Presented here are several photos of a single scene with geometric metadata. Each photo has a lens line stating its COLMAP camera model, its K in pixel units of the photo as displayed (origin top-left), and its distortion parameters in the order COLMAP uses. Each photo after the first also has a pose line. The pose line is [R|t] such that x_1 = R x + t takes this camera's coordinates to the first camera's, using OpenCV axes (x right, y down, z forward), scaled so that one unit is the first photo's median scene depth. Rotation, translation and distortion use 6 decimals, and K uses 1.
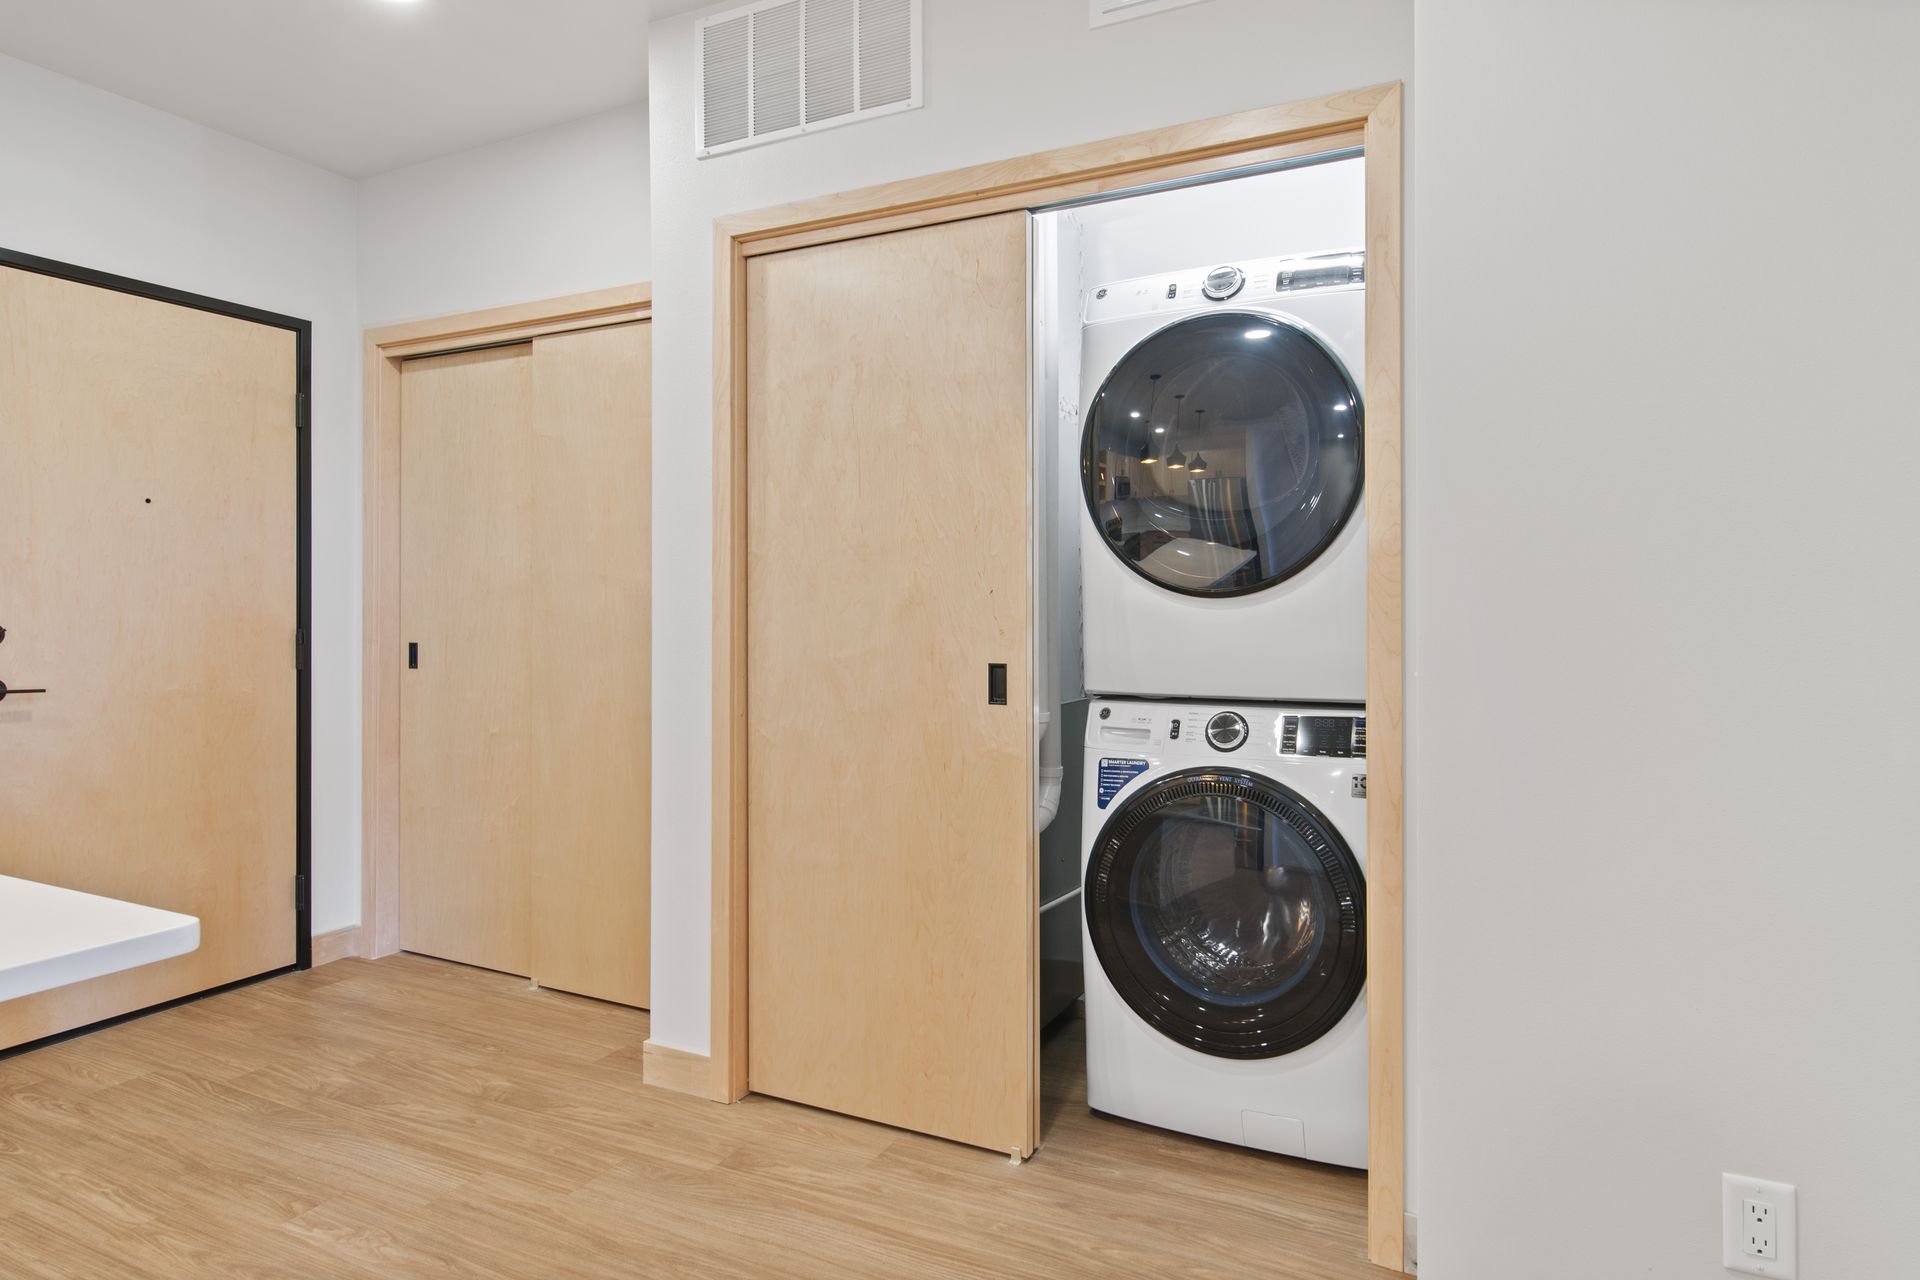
lens RADIAL K [[1090.0, 0, 968.4], [0, 1090.0, 619.7], [0, 0, 1]] dist [-0.000875, 0.000749]
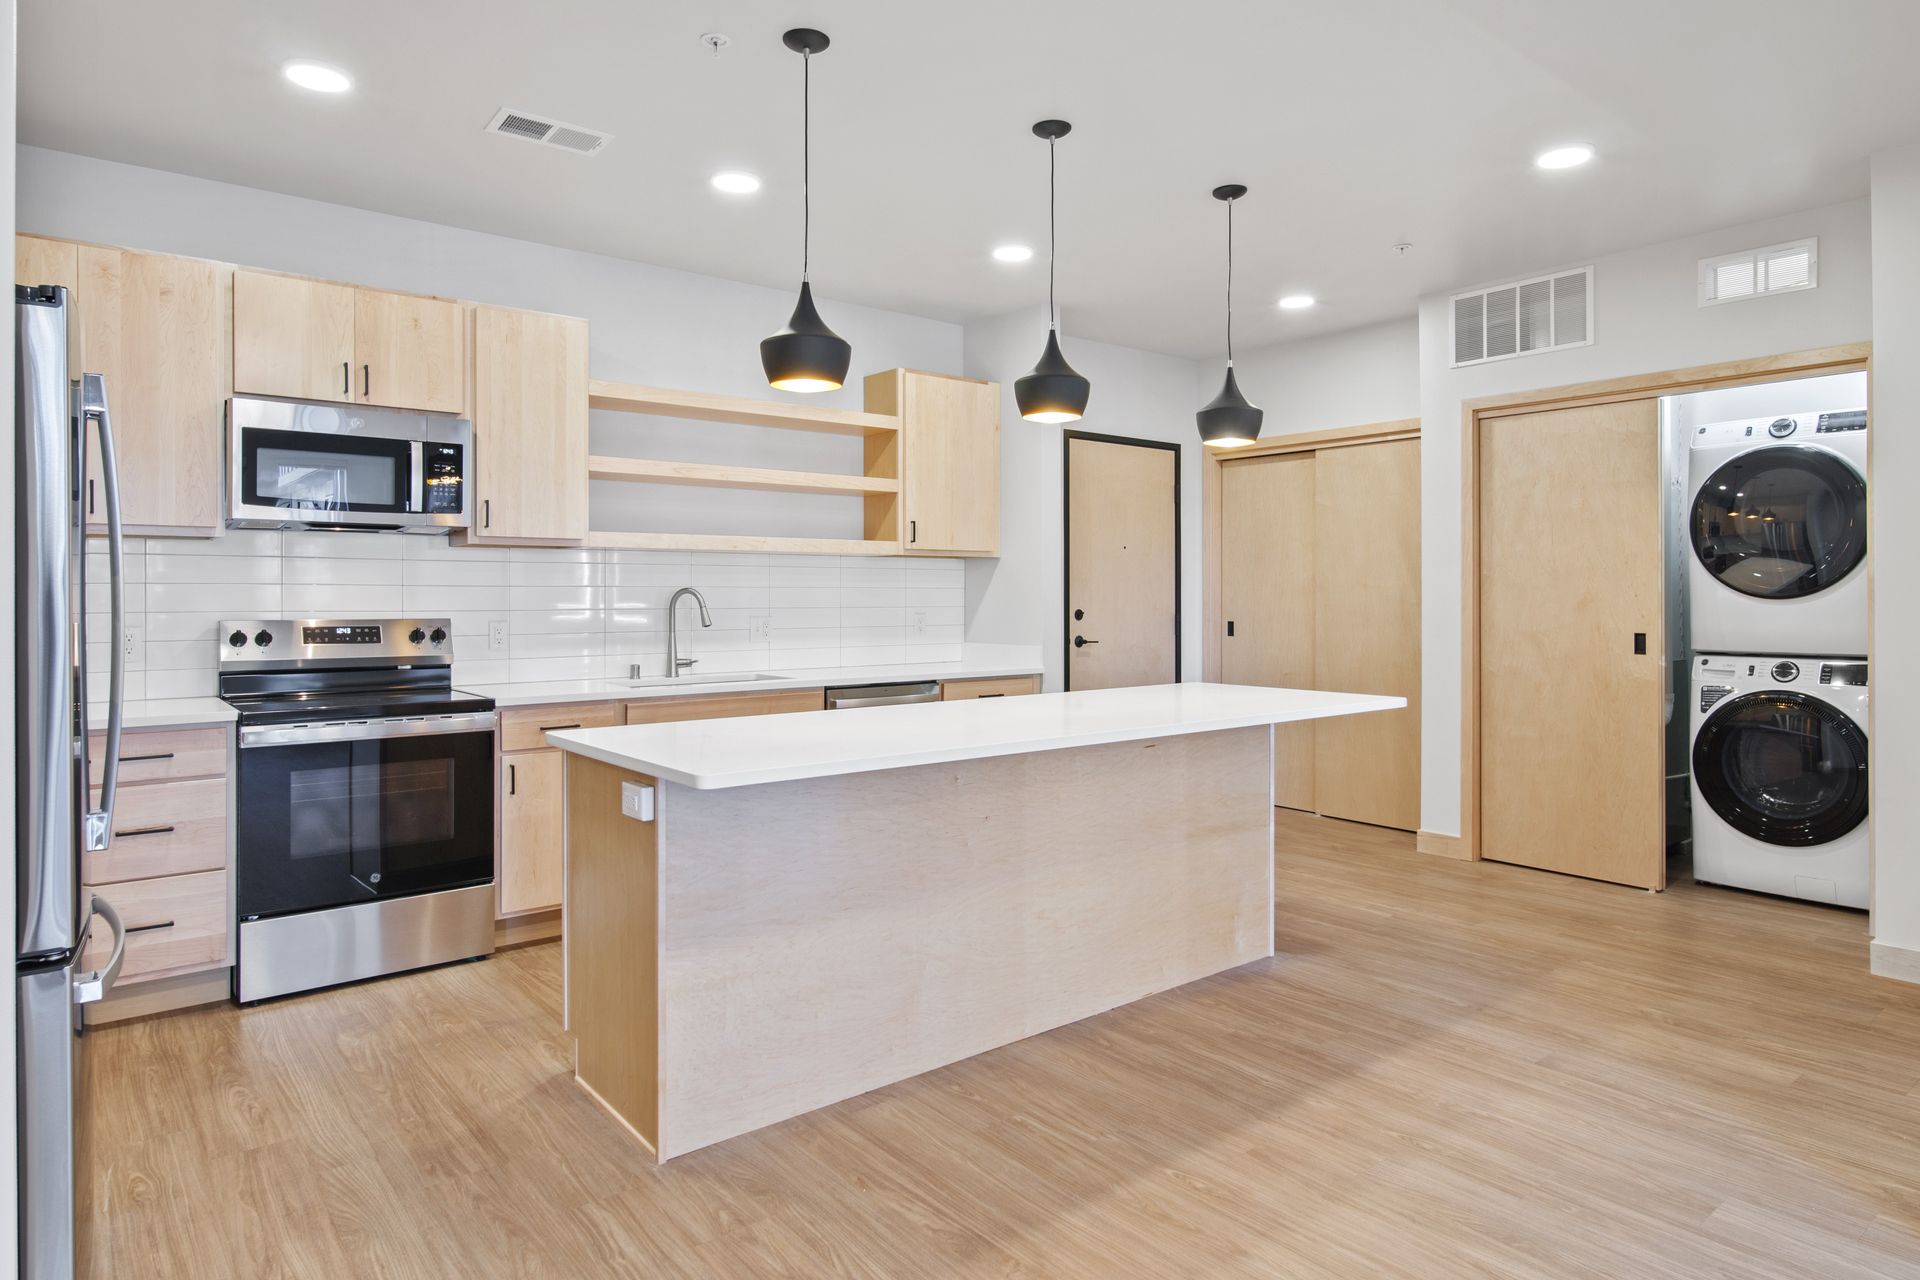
lens RADIAL K [[1112.3, 0, 963.4], [0, 1112.3, 604.6], [0, 0, 1]] dist [-0.002749, -0.000969]
pose [[0.907449, -0.000192, -0.420162, -0.217354], [0.000933, 0.999998, 0.001558, -0.013413], [0.420161, -0.001806, 0.907448, -1.194382]]
